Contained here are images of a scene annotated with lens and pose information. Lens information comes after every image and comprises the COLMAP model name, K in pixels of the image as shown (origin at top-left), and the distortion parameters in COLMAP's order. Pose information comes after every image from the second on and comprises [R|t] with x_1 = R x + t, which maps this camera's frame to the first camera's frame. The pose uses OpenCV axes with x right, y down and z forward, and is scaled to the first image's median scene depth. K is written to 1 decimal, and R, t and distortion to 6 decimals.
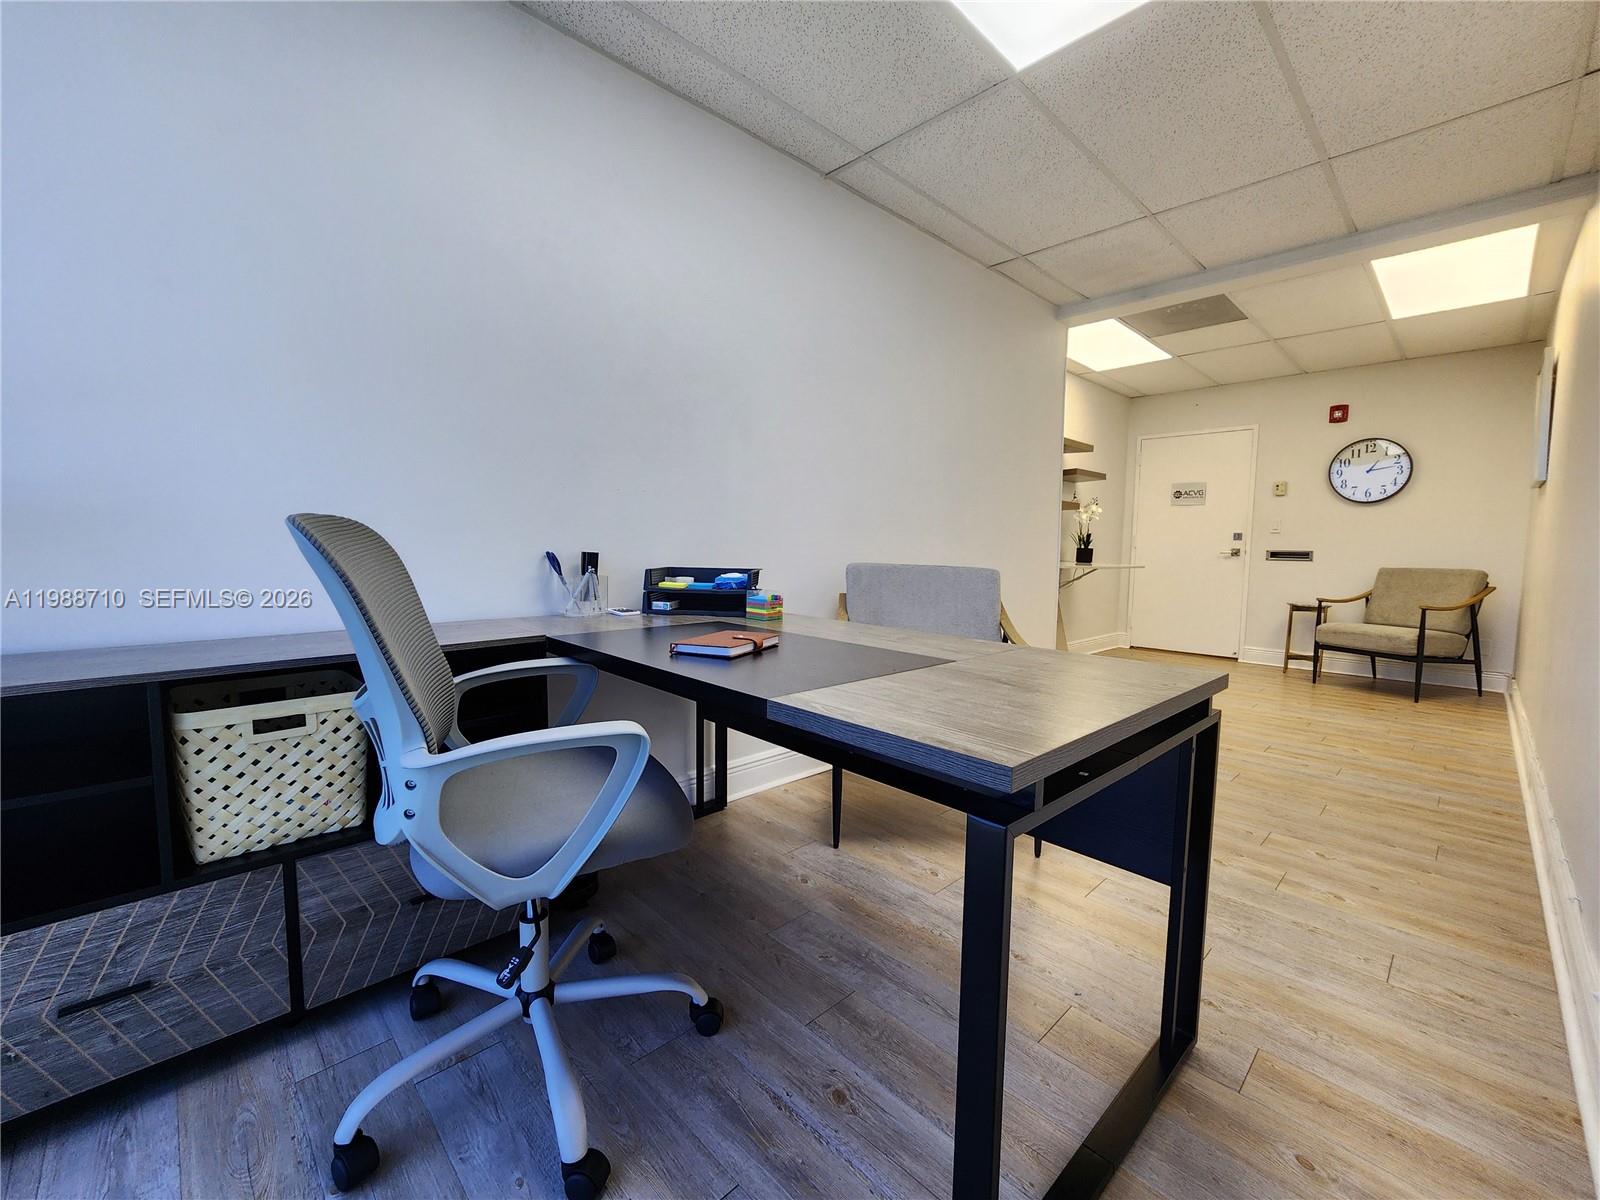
lens RADIAL K [[663.0, 0, 797.2], [0, 663.0, 599.7], [0, 0, 1]] dist [-0.000938, 0.000158]
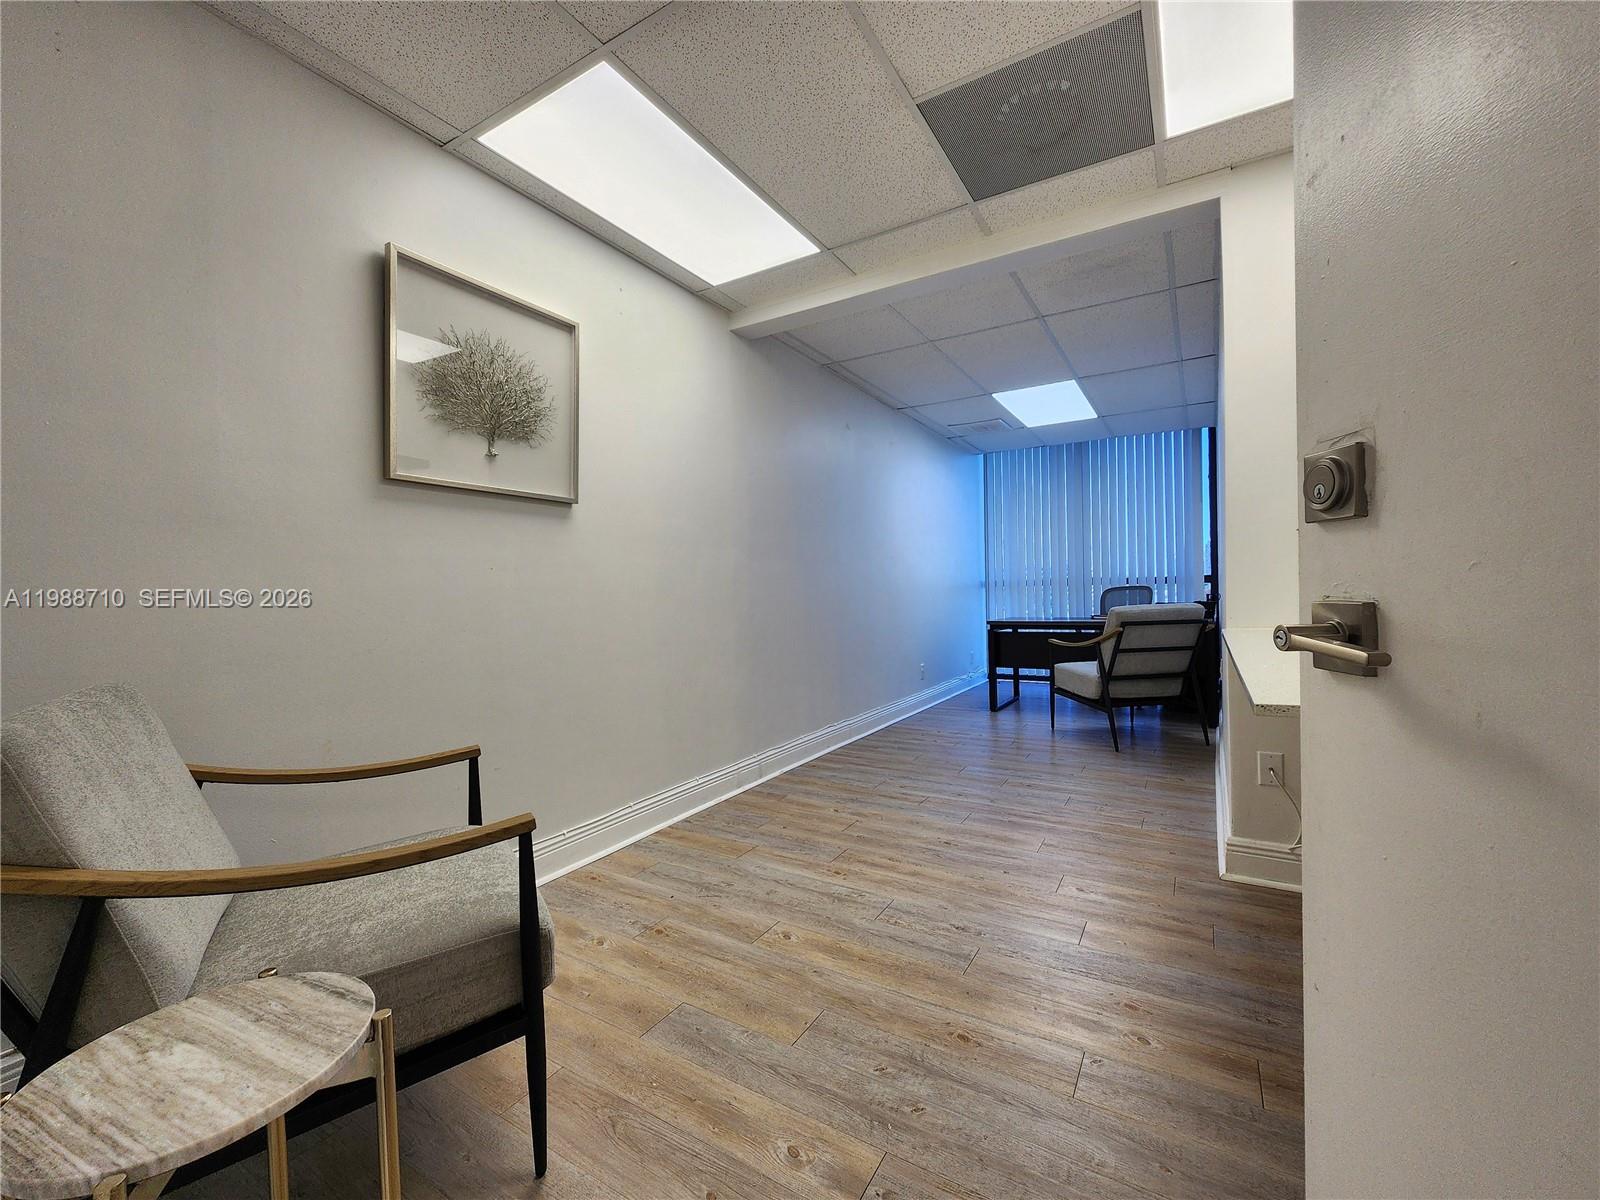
lens RADIAL K [[661.0, 0, 794.8], [0, 661.0, 595.3], [0, 0, 1]] dist [0.000239, -0.000211]
pose [[-0.968319, 0.007464, -0.249603, 1.080720], [-0.014958, 0.996025, 0.087814, -0.148789], [0.249267, 0.088765, -0.964358, 1.776204]]
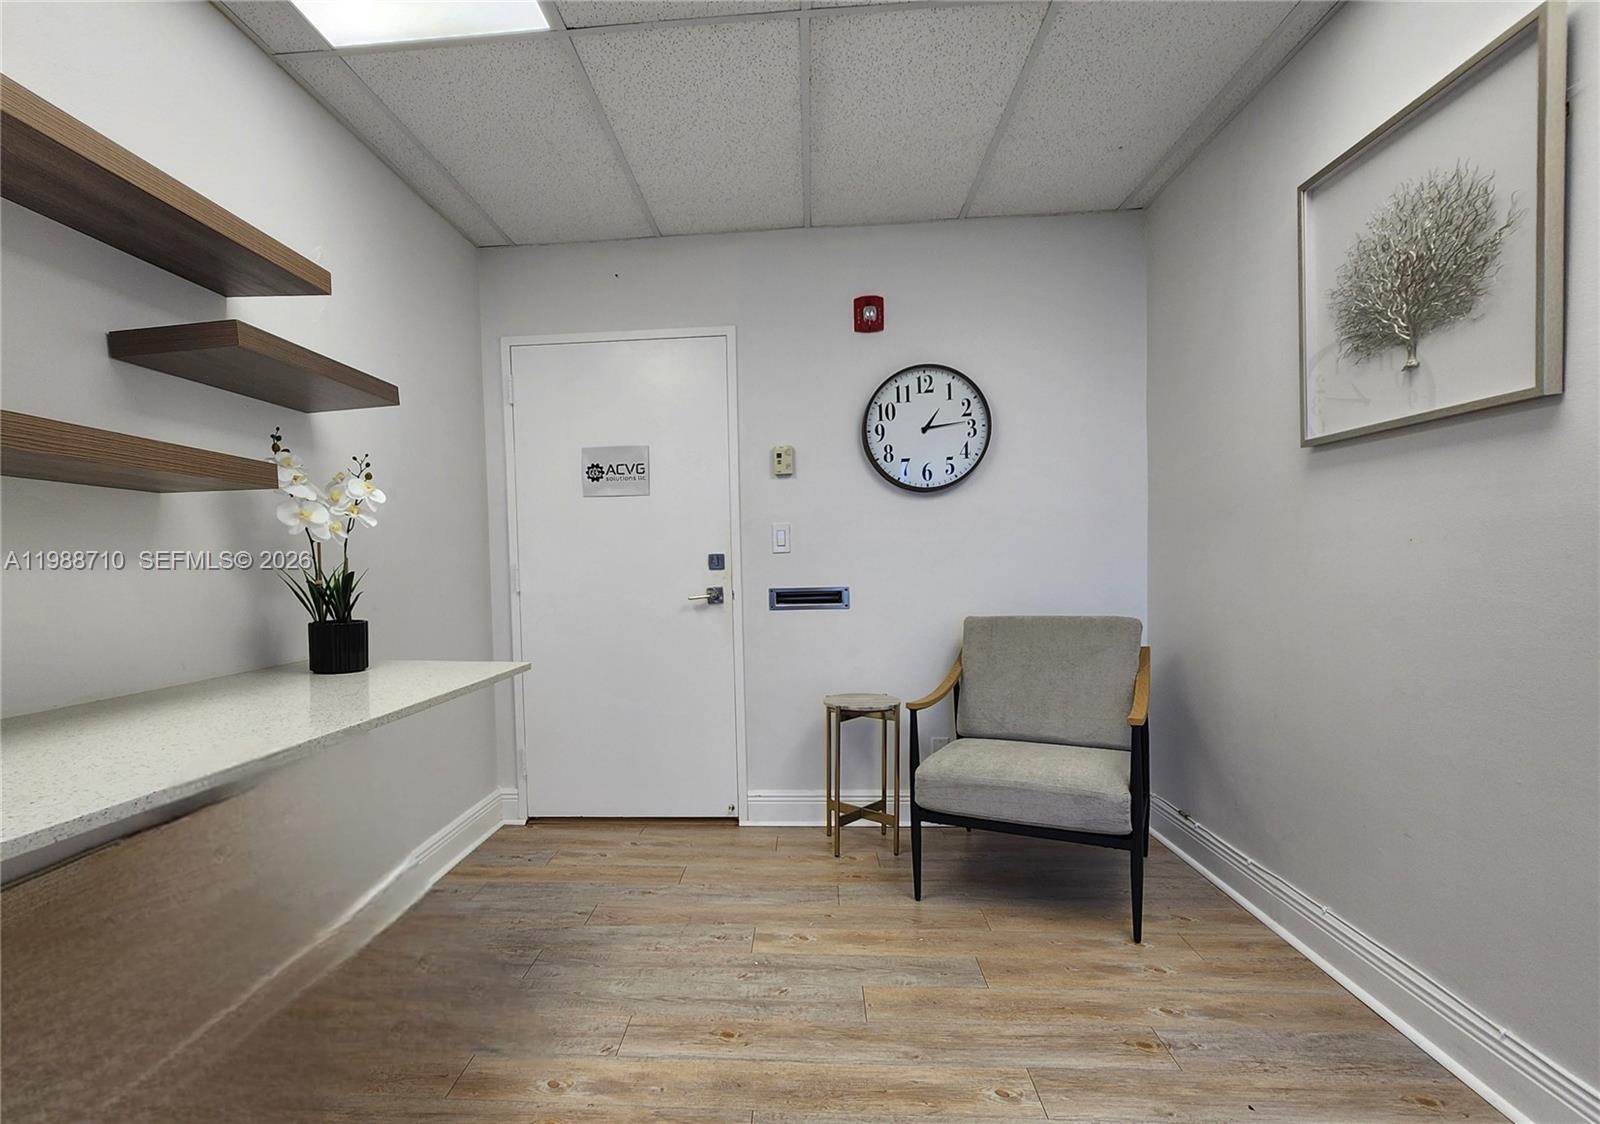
lens RADIAL K [[725.1, 0, 753.0], [0, 725.1, 579.8], [0, 0, 1]] dist [-0.001162, 0.000006]
pose [[0.737887, -0.052846, 0.672853, 0.560130], [0.091766, 0.995528, -0.022446, -0.114520], [-0.668657, 0.078308, 0.739436, 1.003841]]
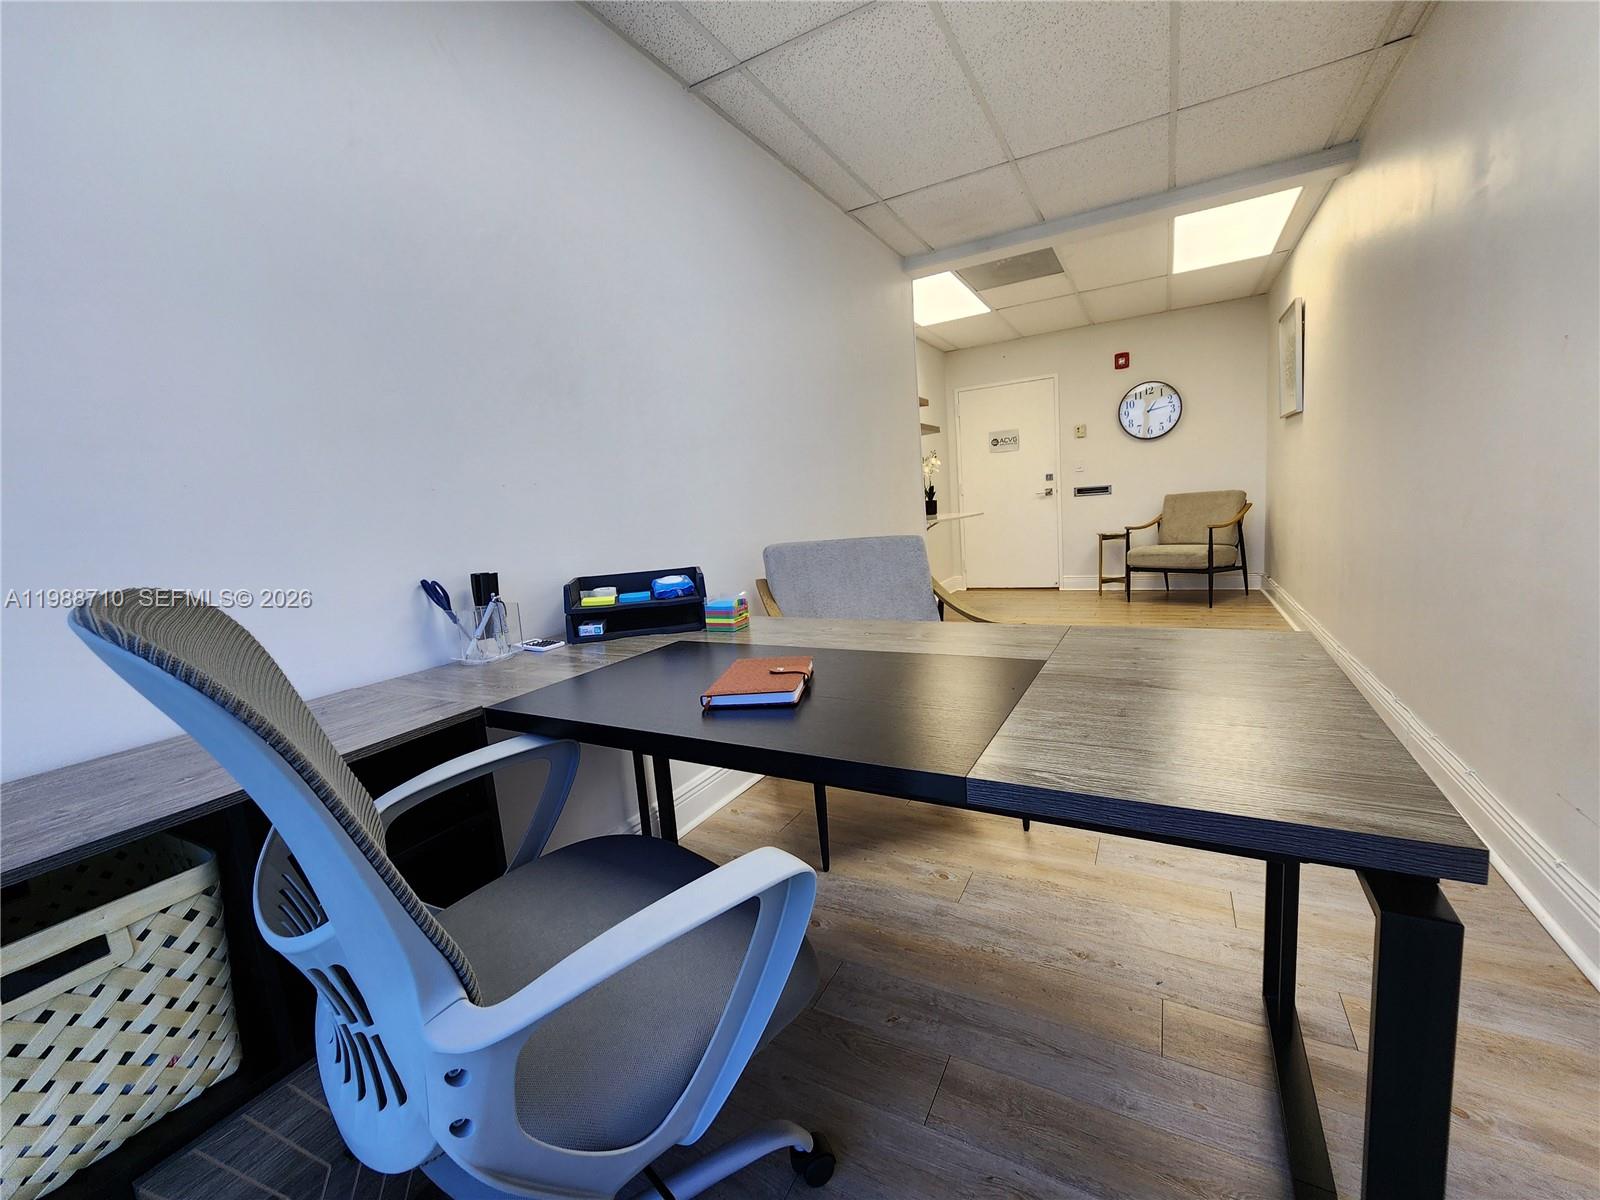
lens RADIAL K [[661.0, 0, 794.8], [0, 661.0, 595.3], [0, 0, 1]] dist [0.000239, -0.000211]
pose [[0.950462, -0.129632, 0.282519, -0.117621], [0.116550, 0.991204, 0.062702, -0.032333], [-0.288162, -0.026668, 0.957210, 0.114074]]
